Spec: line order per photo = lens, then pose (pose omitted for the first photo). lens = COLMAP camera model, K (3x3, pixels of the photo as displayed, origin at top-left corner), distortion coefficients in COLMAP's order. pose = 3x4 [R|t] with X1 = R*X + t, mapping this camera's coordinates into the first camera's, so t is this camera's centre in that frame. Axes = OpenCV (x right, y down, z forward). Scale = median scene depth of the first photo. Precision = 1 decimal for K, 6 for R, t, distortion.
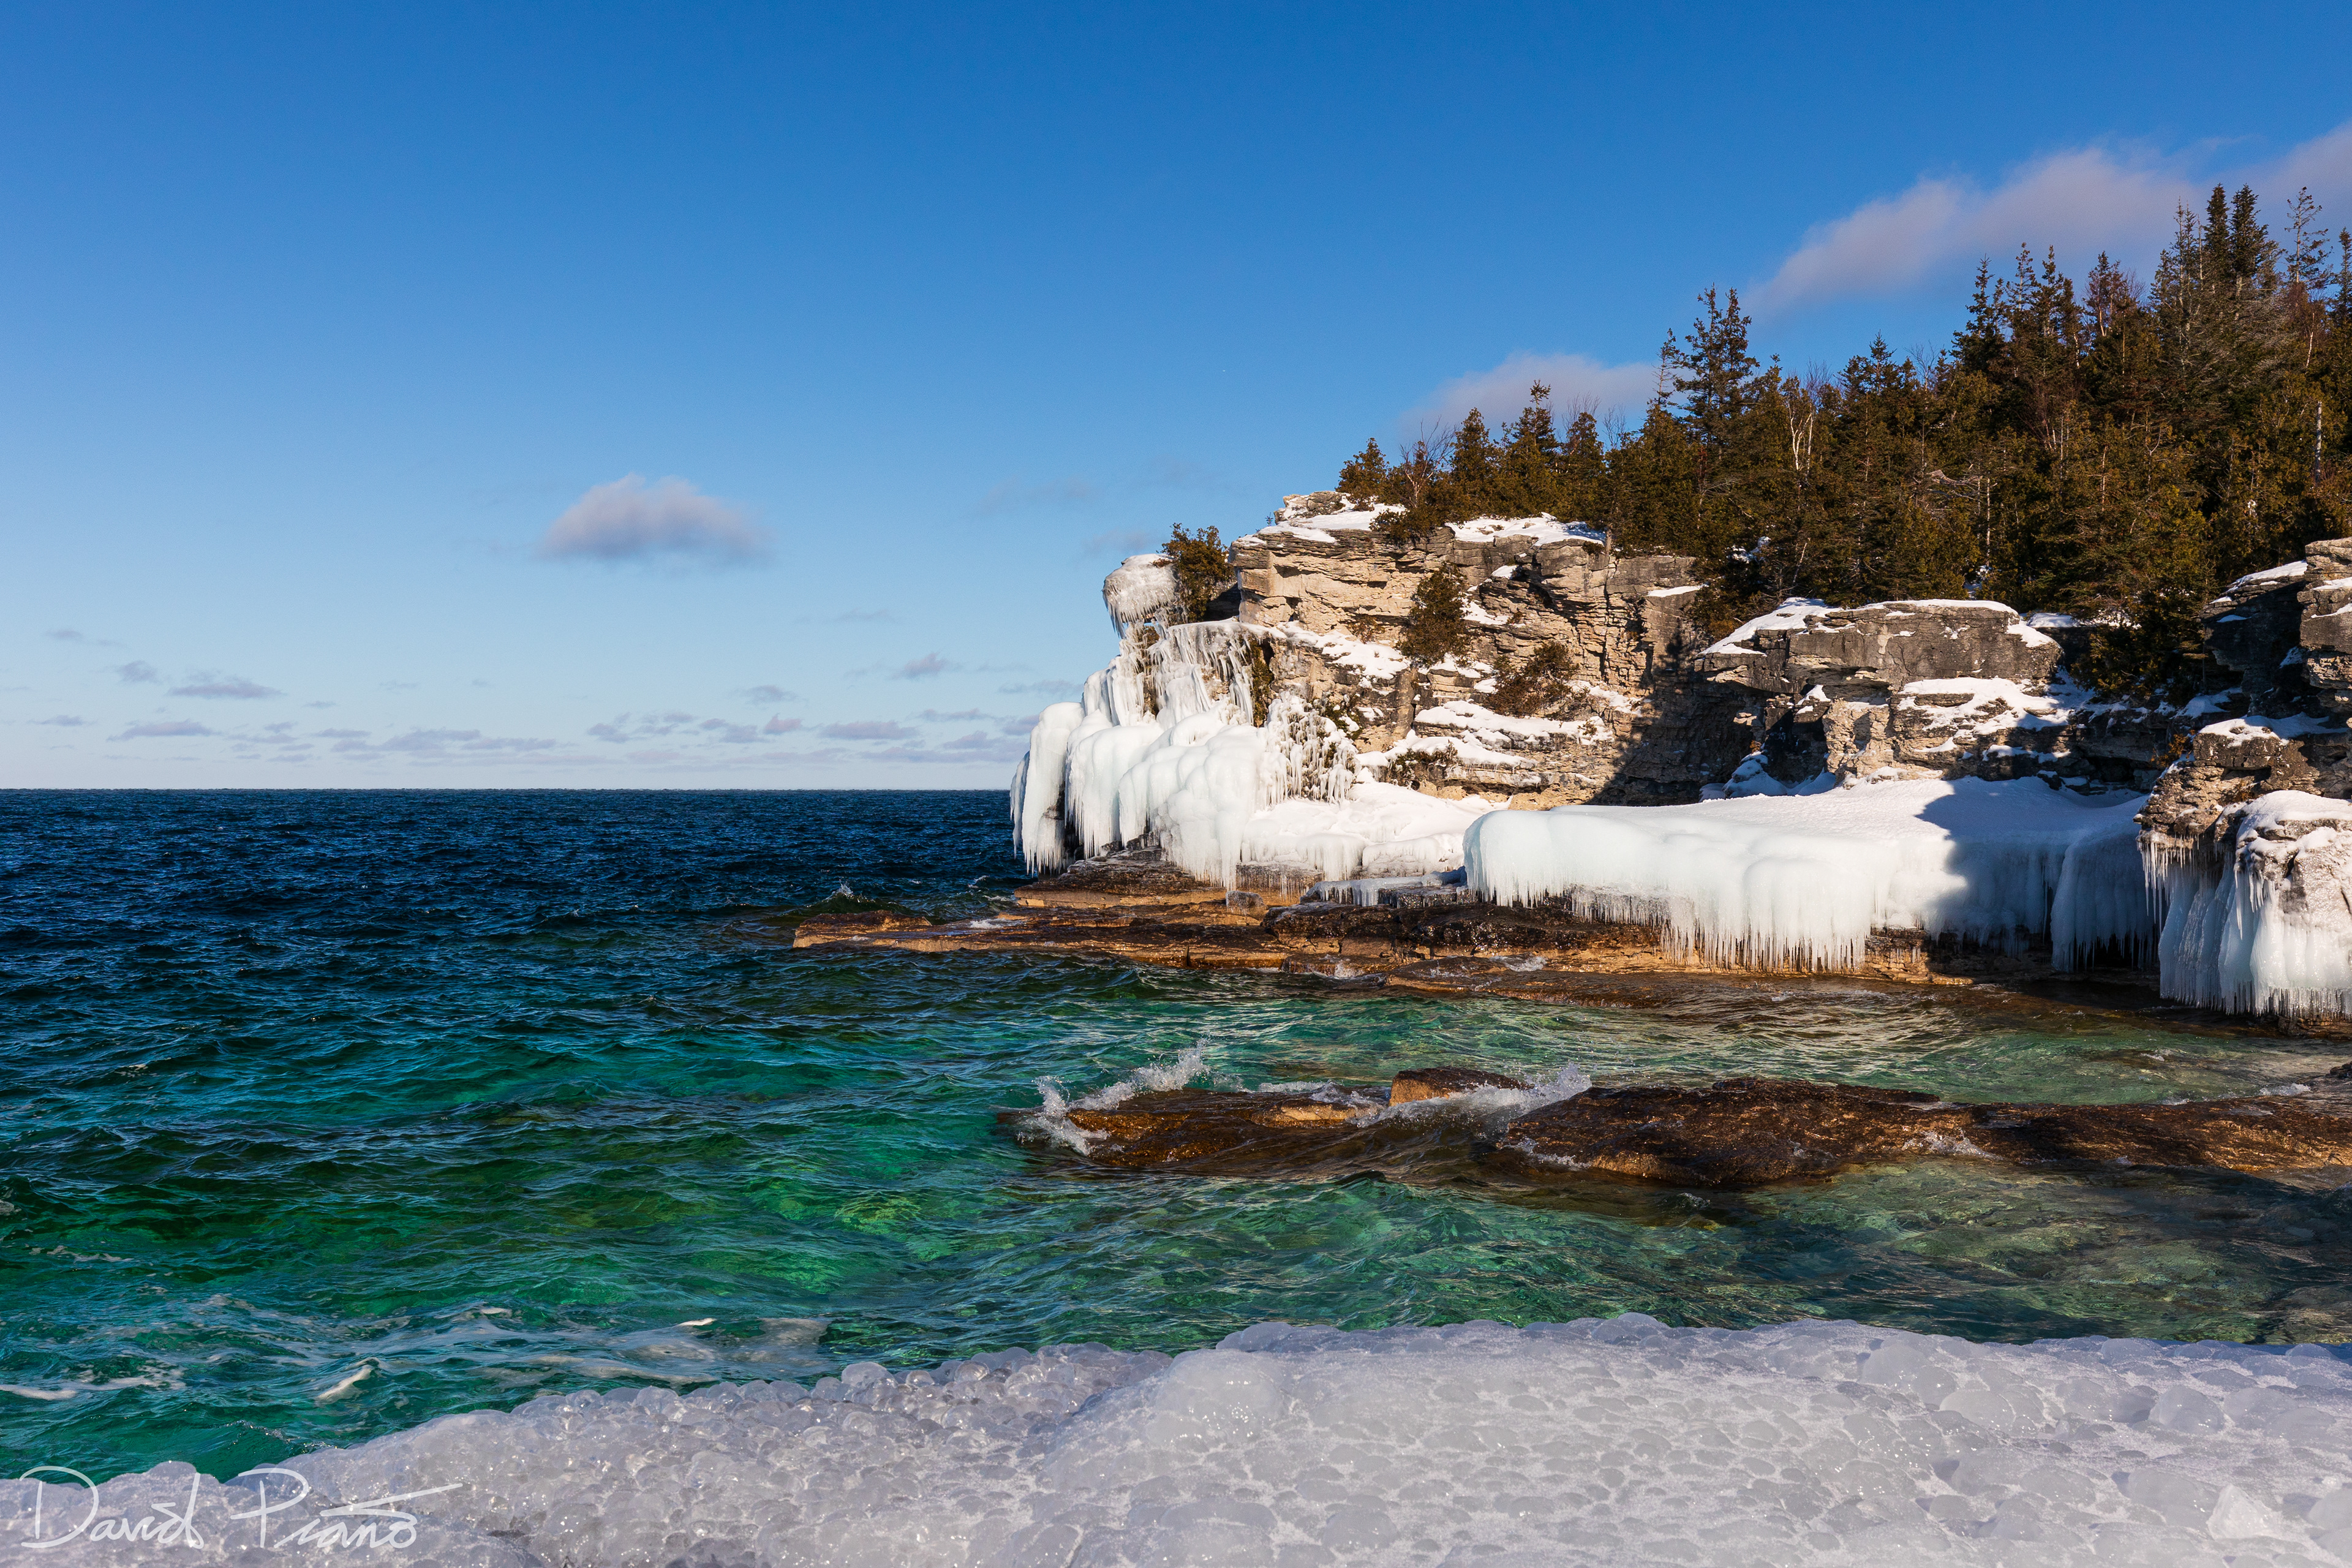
lens RADIAL K [[2312.2, 0, 1173.8], [0, 2312.2, 781.9], [0, 0, 1]] dist [0.006732, 0.000000]
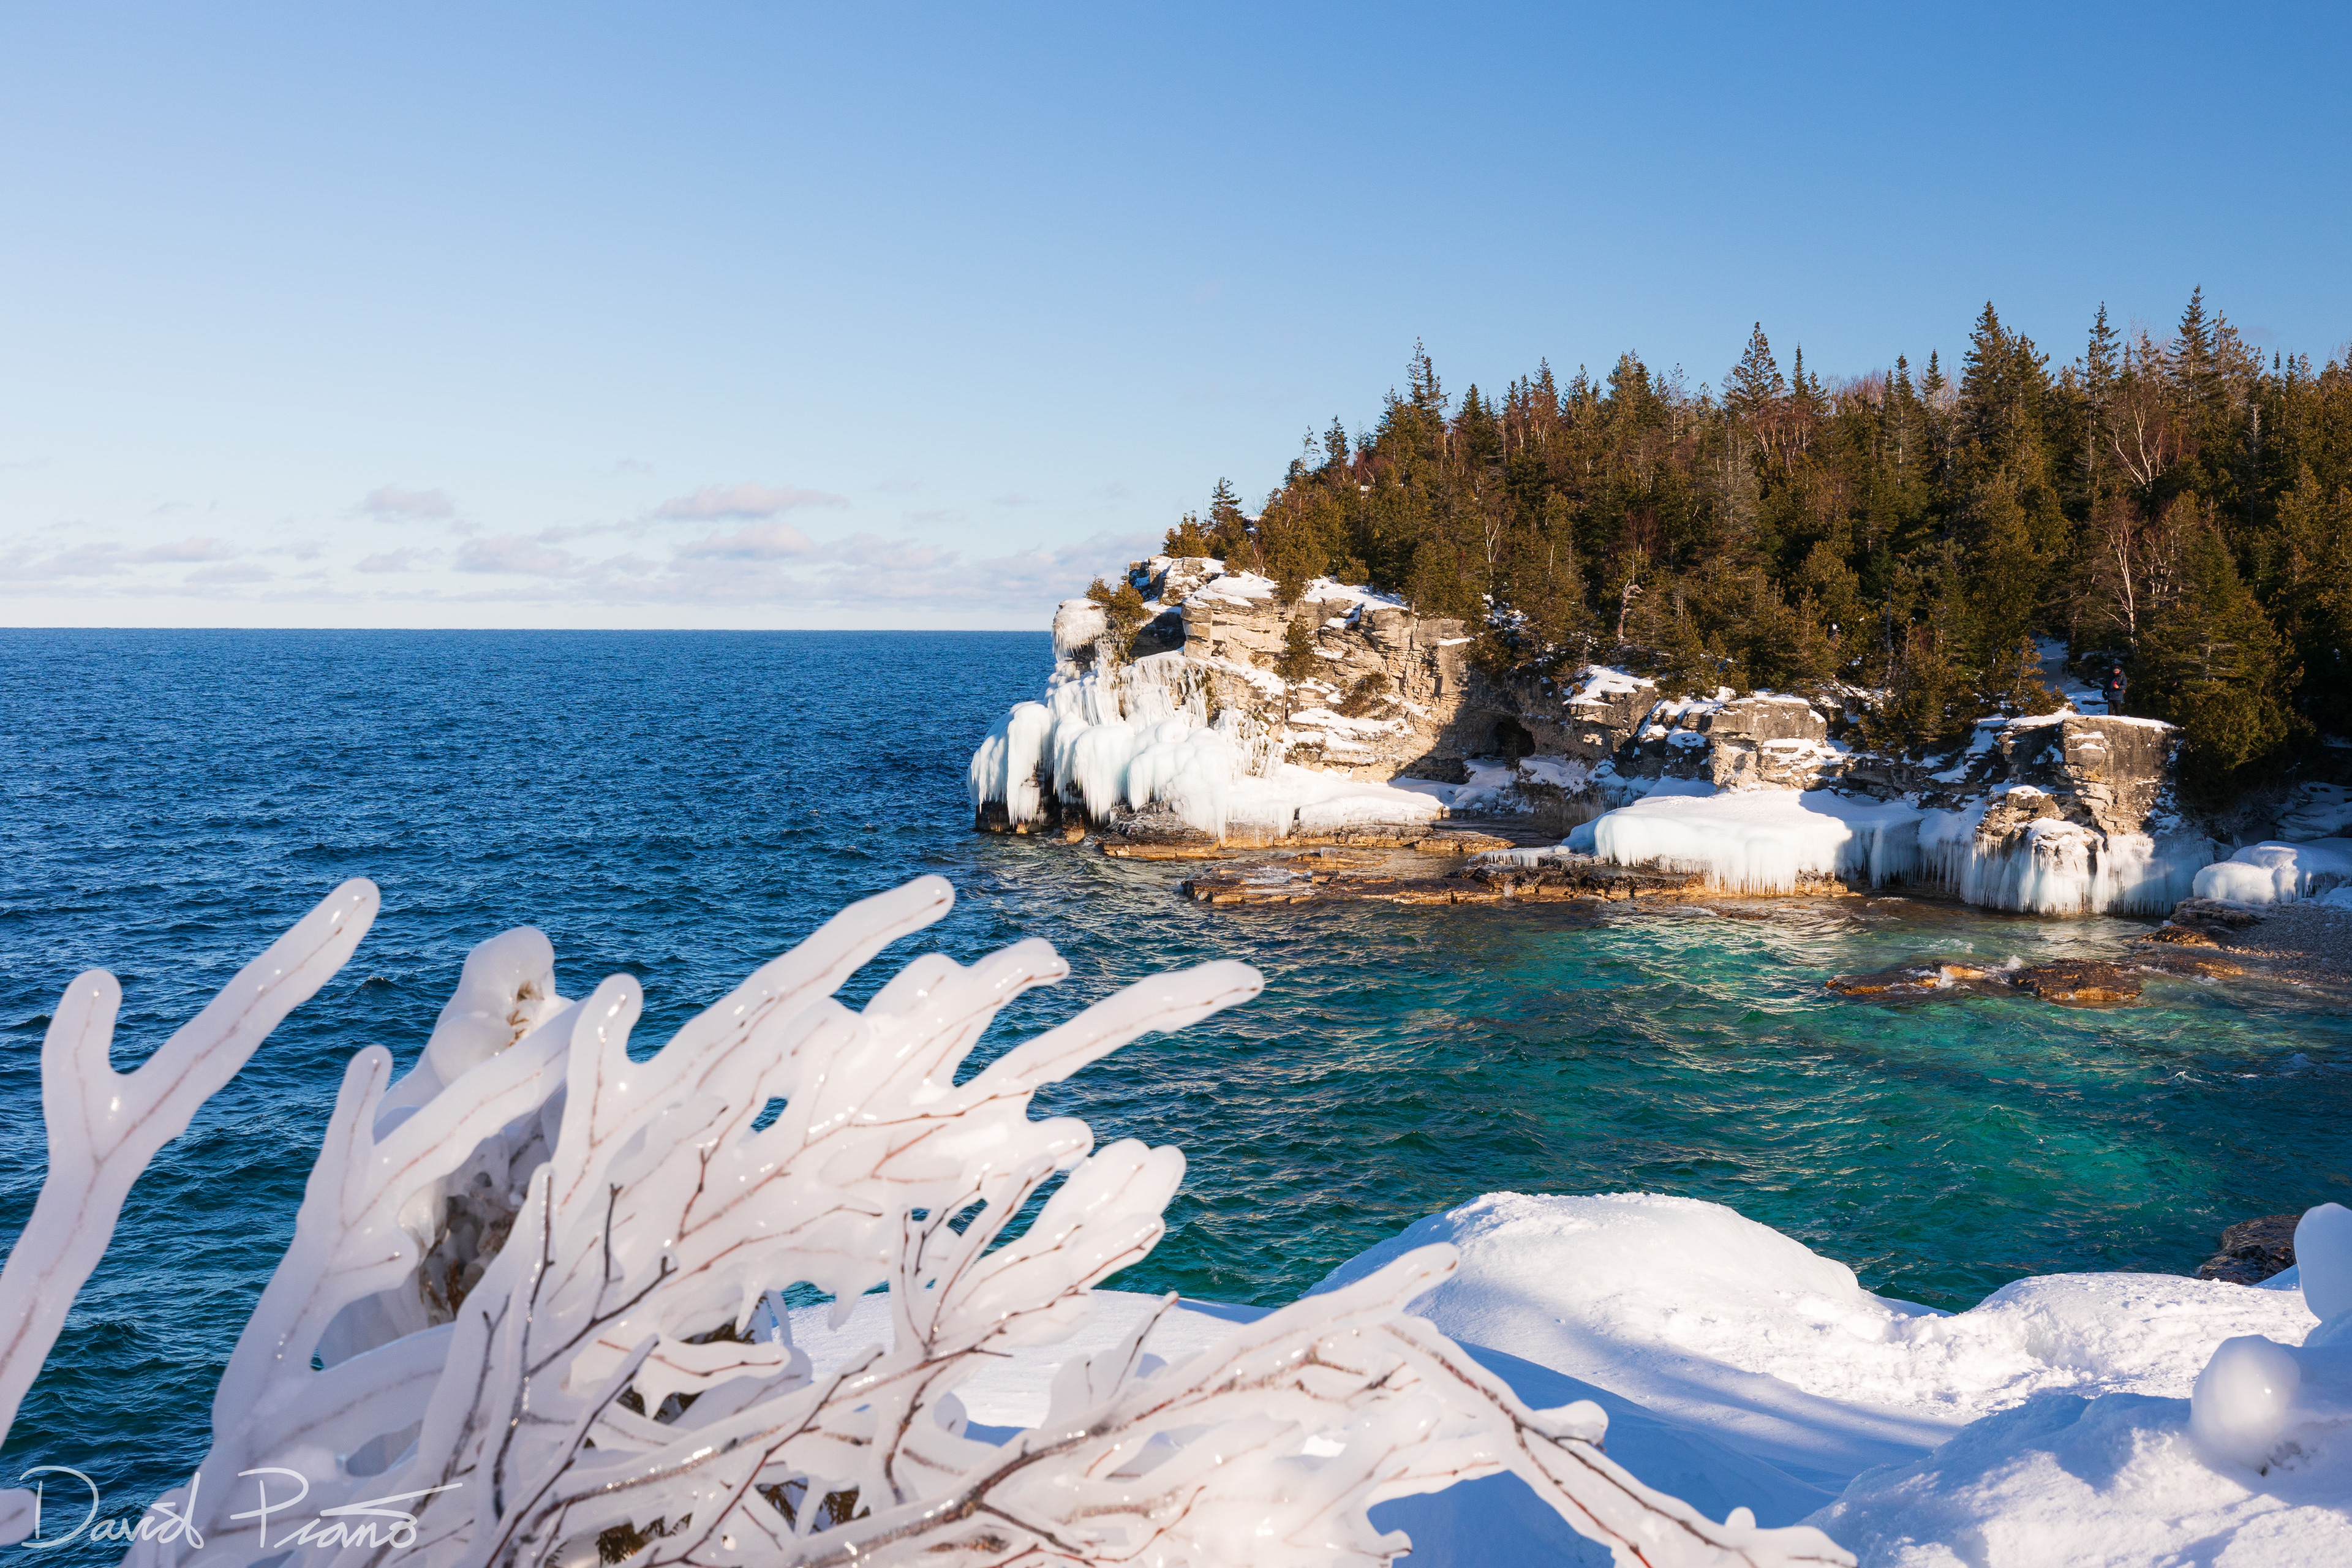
lens RADIAL K [[2312.2, 0, 1190.9], [0, 2312.2, 781.5], [0, 0, 1]] dist [0.006732, 0.000000]
pose [[0.882970, -0.030762, 0.468420, -0.692041], [-0.003582, 0.997380, 0.072251, -0.099386], [-0.469416, -0.065473, 0.880547, -0.334478]]
